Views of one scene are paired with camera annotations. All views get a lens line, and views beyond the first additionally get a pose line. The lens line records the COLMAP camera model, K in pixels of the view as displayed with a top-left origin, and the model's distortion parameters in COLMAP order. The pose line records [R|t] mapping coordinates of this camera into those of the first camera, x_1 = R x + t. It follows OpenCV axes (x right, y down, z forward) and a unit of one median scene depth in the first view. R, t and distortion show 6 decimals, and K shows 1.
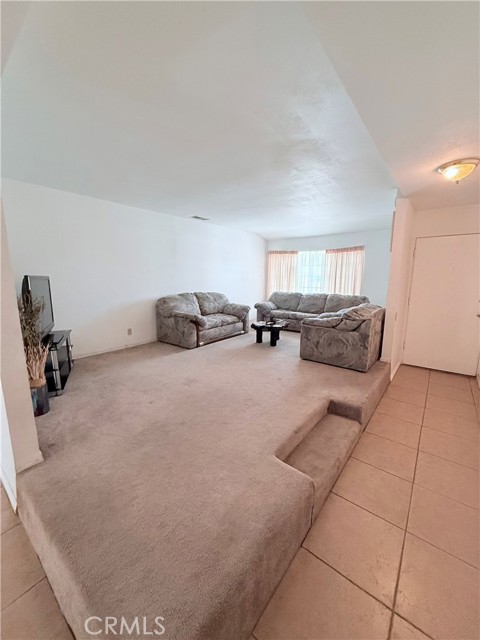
lens RADIAL K [[257.9, 0, 239.2], [0, 257.9, 317.4], [0, 0, 1]] dist [-0.000659, 0.000008]
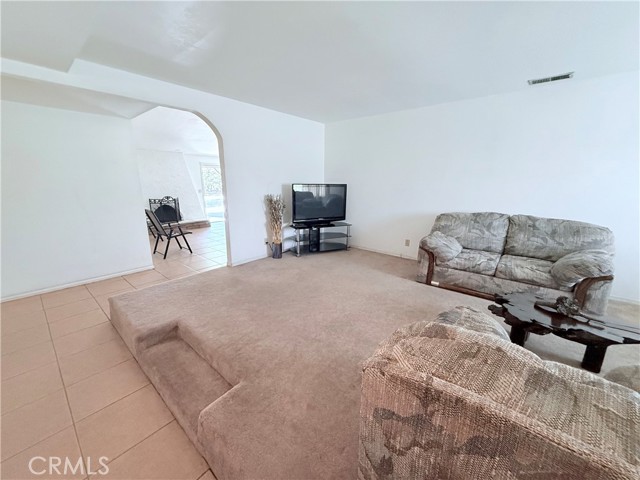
lens RADIAL K [[257.9, 0, 321.4], [0, 257.9, 239.6], [0, 0, 1]] dist [-0.000659, 0.000008]
pose [[-0.053390, 0.221563, -0.973683, 0.587068], [-0.159214, 0.960711, 0.227342, -0.136545], [0.985799, 0.167162, -0.016016, 0.757934]]
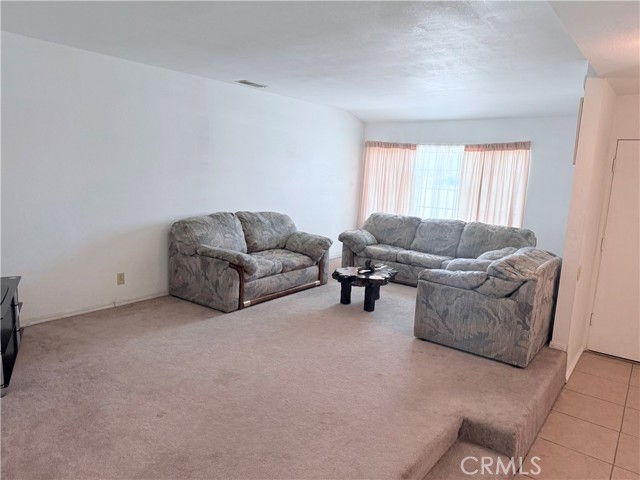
lens RADIAL K [[453.2, 0, 321.0], [0, 453.2, 239.7], [0, 0, 1]] dist [0.046814, -0.053457]
pose [[0.998822, 0.040309, 0.027001, -0.013226], [-0.040168, 0.999176, -0.005761, -0.046843], [-0.027211, 0.004670, 0.999619, -0.031191]]
